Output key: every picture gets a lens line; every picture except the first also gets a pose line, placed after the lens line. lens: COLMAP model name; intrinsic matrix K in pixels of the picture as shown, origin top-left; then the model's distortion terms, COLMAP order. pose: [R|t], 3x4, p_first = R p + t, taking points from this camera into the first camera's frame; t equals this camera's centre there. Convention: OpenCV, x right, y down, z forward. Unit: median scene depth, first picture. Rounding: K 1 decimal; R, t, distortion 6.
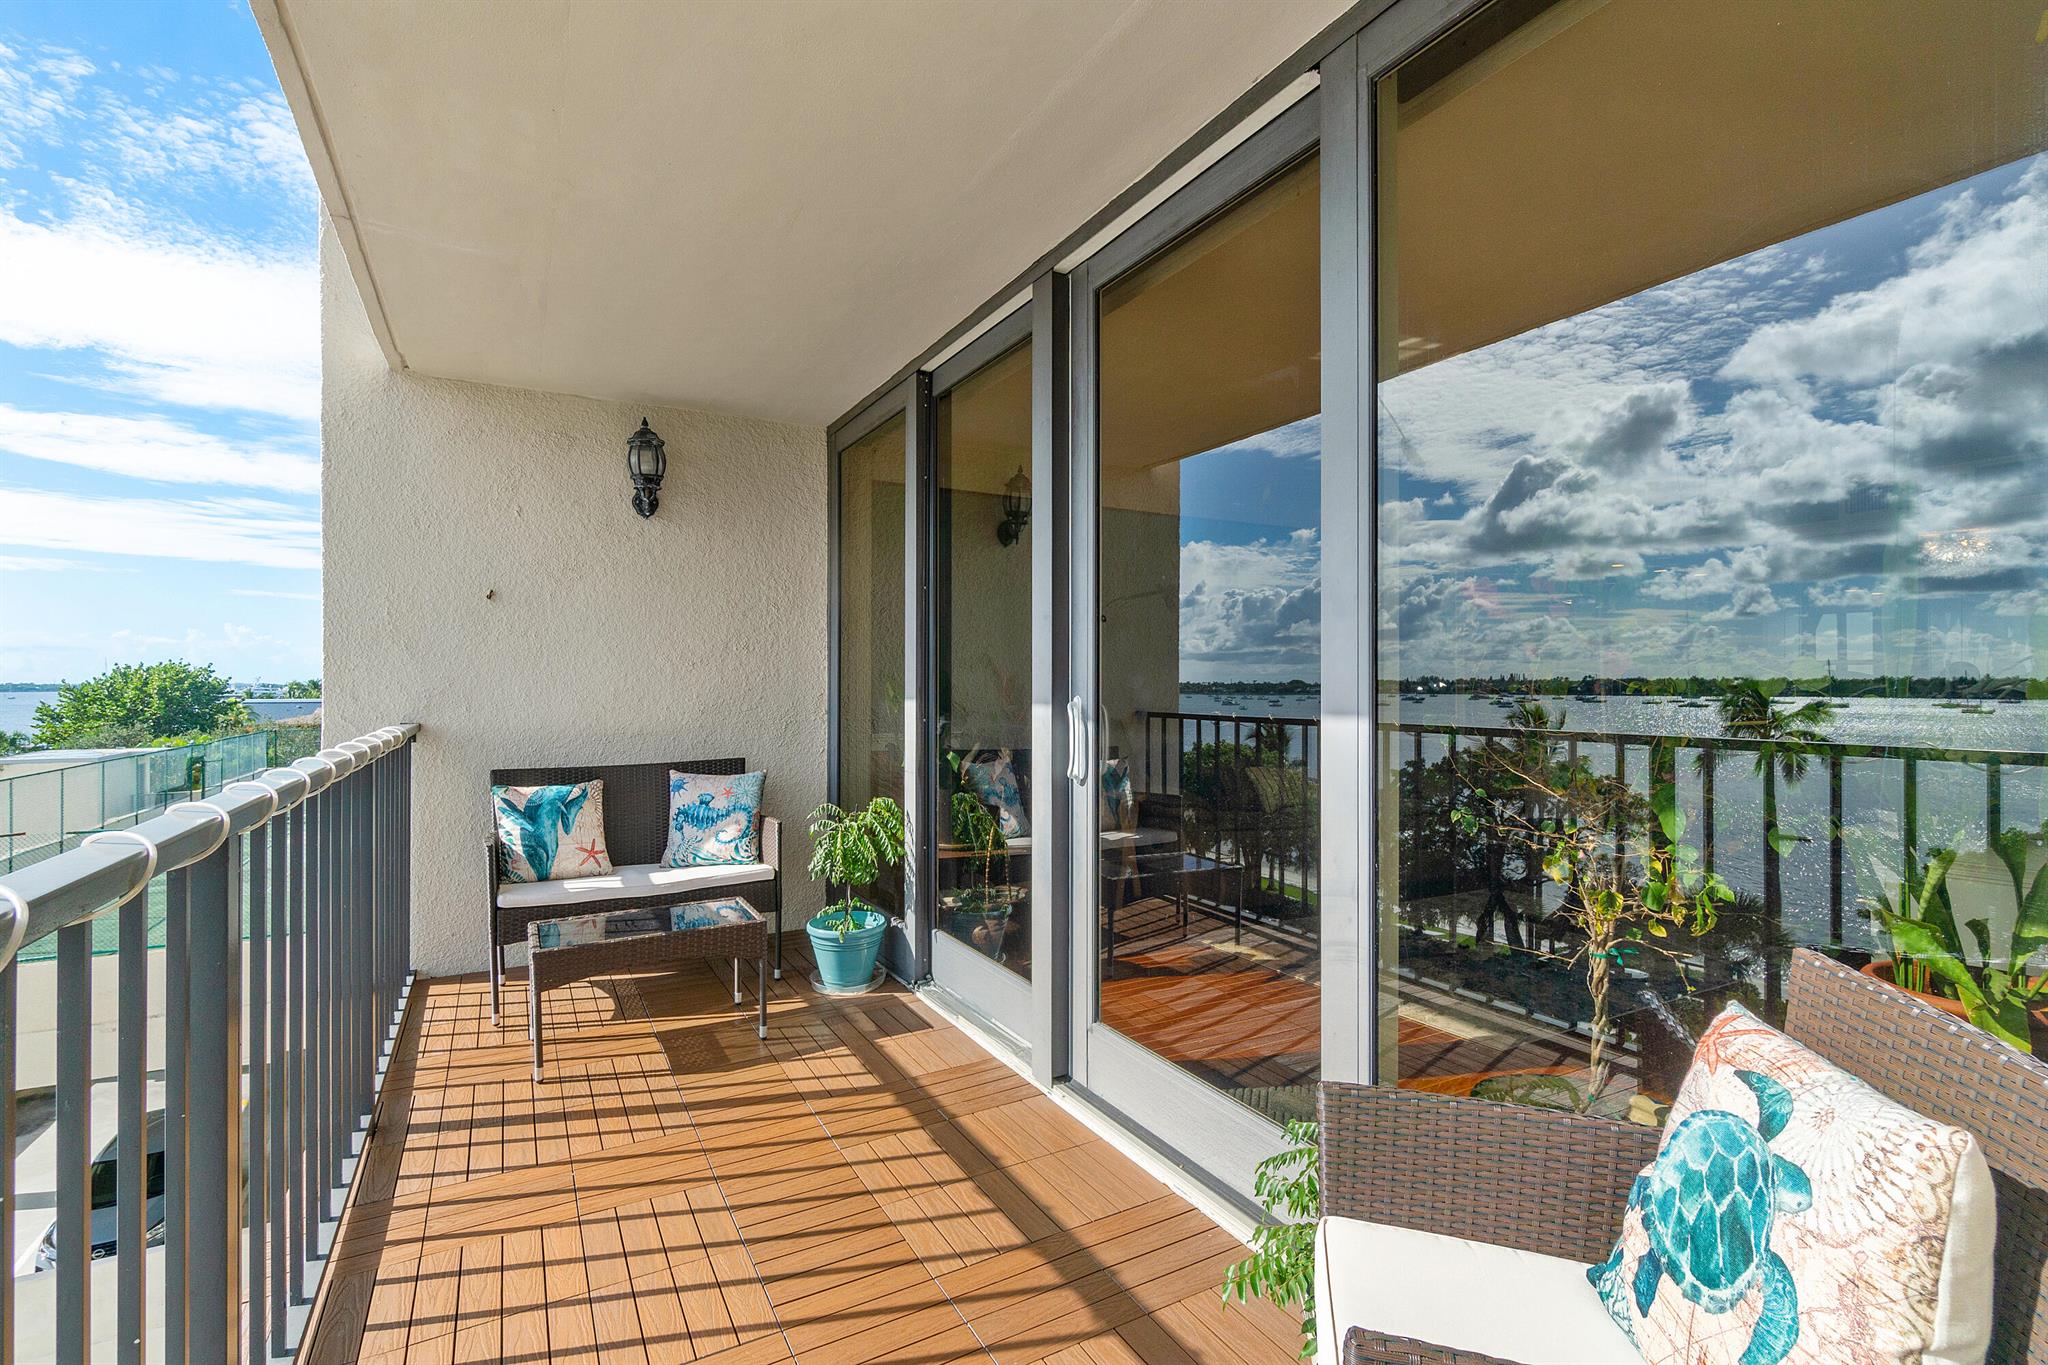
lens RADIAL K [[904.5, 0, 1014.4], [0, 904.5, 684.7], [0, 0, 1]] dist [-0.002355, 0.000906]
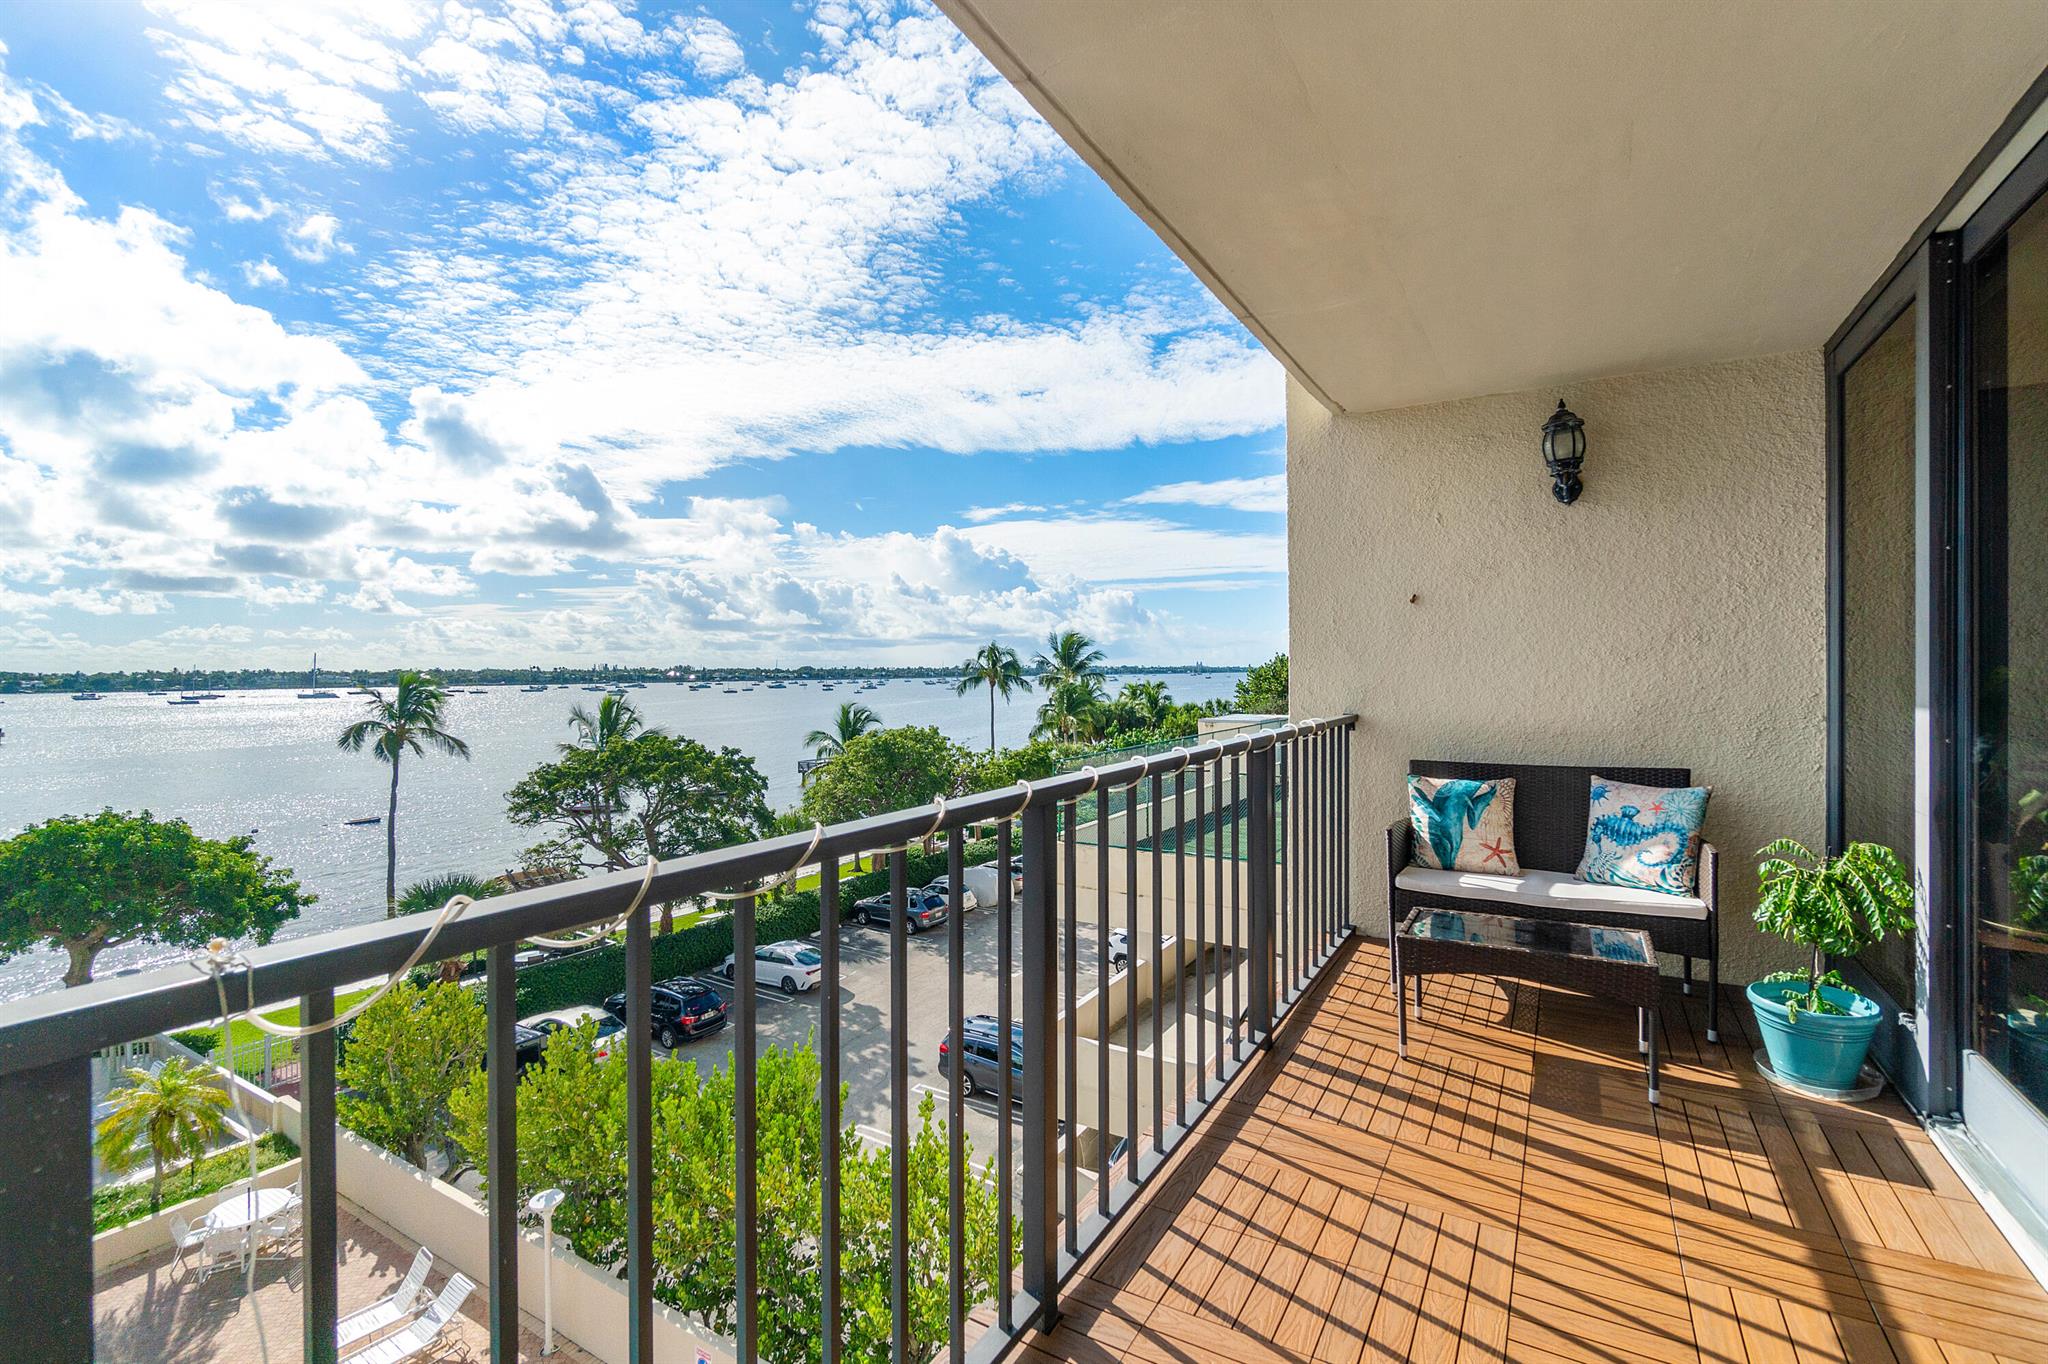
lens RADIAL K [[904.5, 0, 1094.6], [0, 904.5, 671.8], [0, 0, 1]] dist [-0.002355, 0.000906]
pose [[0.539417, 0.003911, -0.842030, 0.136124], [0.002207, 0.999979, 0.006058, -0.019689], [0.842036, -0.005126, 0.539397, 0.088101]]
